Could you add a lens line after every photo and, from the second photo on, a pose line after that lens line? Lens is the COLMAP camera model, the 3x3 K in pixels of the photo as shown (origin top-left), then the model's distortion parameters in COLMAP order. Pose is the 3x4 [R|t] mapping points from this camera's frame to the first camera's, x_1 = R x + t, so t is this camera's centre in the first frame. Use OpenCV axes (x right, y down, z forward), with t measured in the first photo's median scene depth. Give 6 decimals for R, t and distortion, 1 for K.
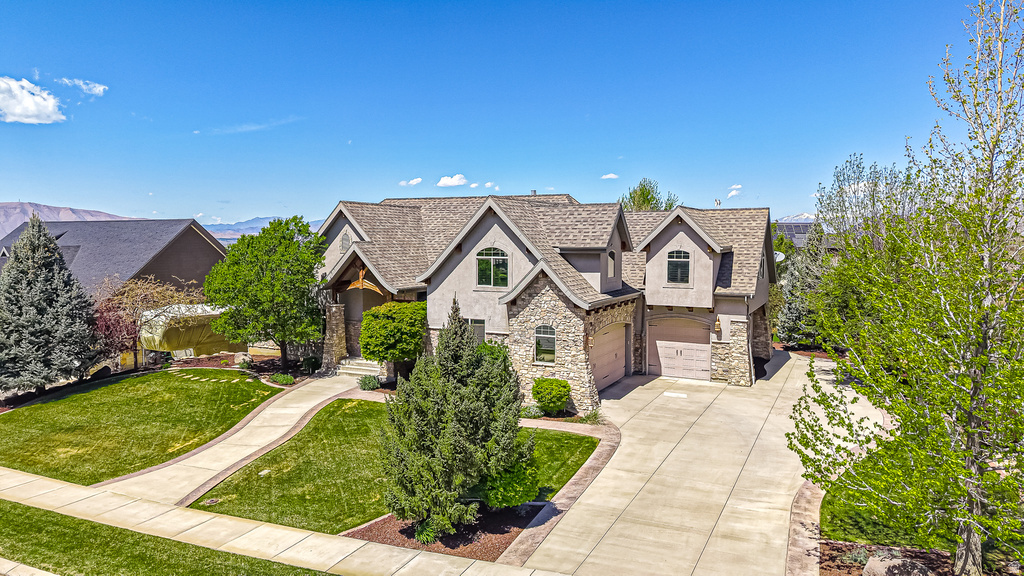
lens RADIAL K [[686.6, 0, 503.6], [0, 686.6, 286.4], [0, 0, 1]] dist [0.038678, -0.043383]
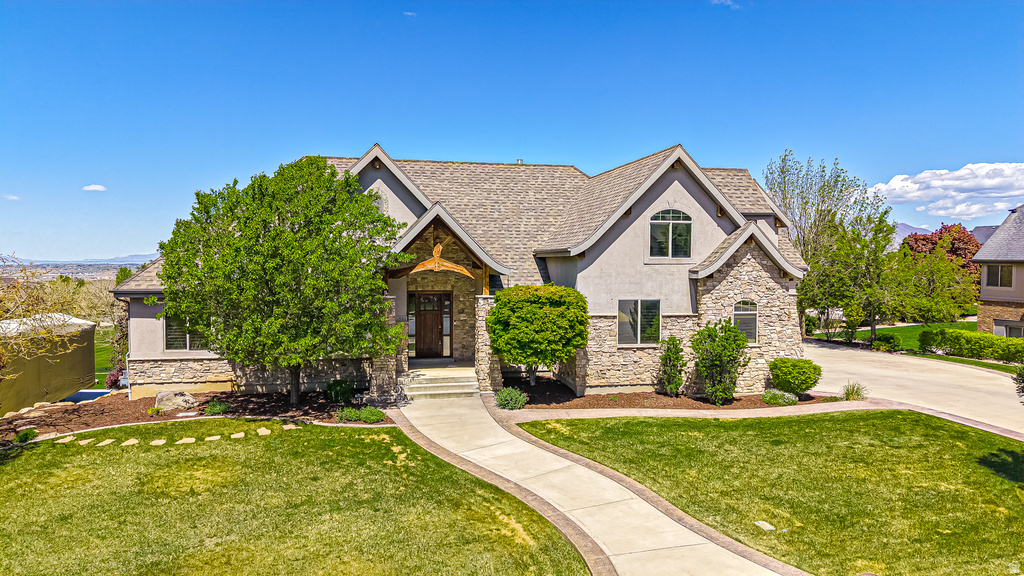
lens RADIAL K [[686.6, 0, 508.7], [0, 686.6, 291.4], [0, 0, 1]] dist [0.038678, -0.043383]
pose [[0.776187, -0.026413, 0.629949, -0.678531], [0.043789, 0.998968, -0.012069, 0.041170], [-0.628980, 0.036953, 0.776543, 0.486816]]
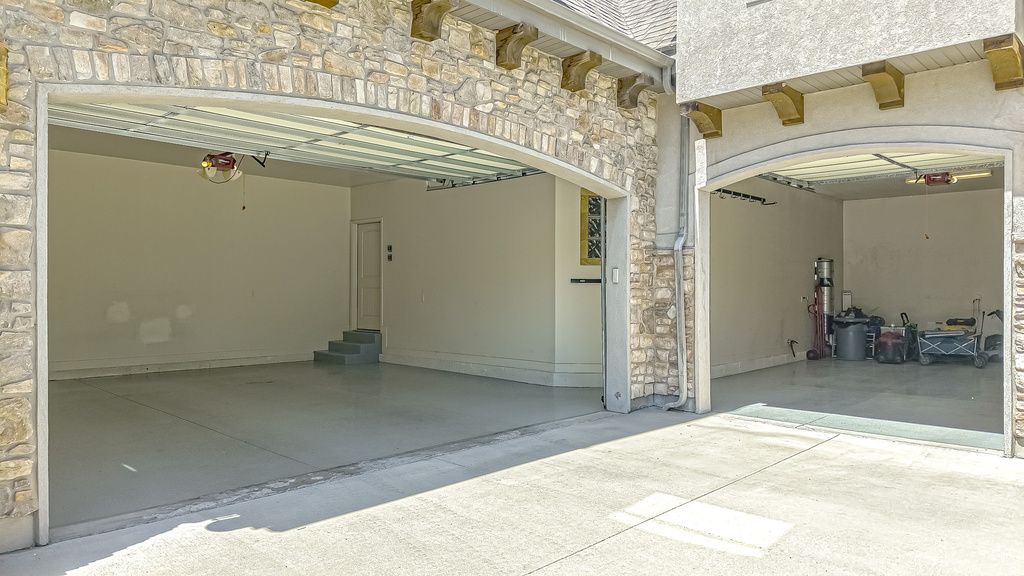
lens RADIAL K [[686.6, 0, 513.9], [0, 686.6, 286.7], [0, 0, 1]] dist [0.038678, -0.043383]
pose [[0.960725, 0.002732, -0.277488, 0.241053], [-0.024157, 0.996979, -0.073822, 0.118142], [0.276448, 0.077626, 0.957889, 0.843393]]
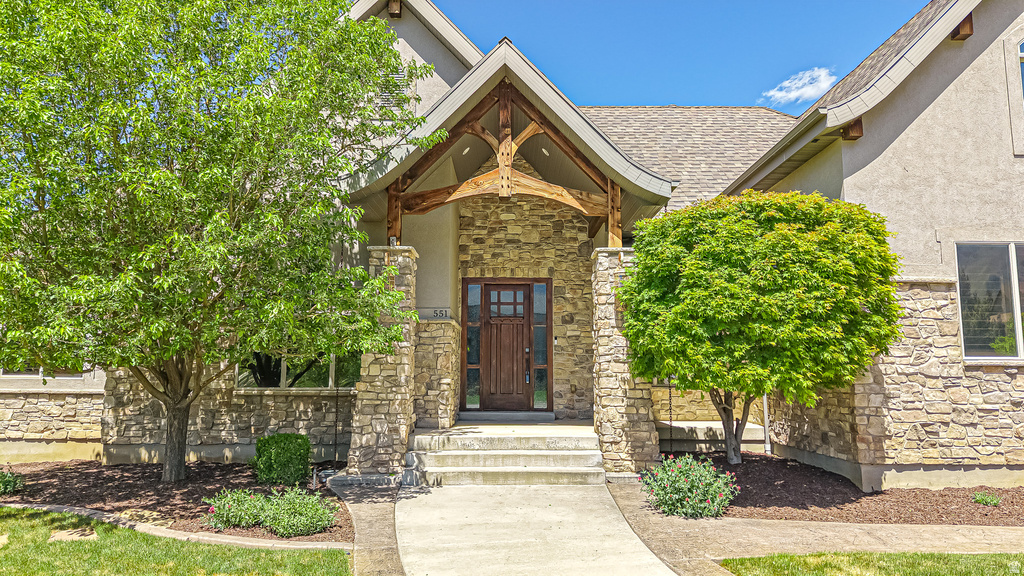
lens RADIAL K [[686.6, 0, 504.4], [0, 686.6, 285.8], [0, 0, 1]] dist [0.038678, -0.043383]
pose [[0.885571, 0.062146, 0.460328, -0.404517], [0.031298, 0.980774, -0.192619, 0.121261], [-0.463448, 0.184985, 0.866600, 0.852601]]
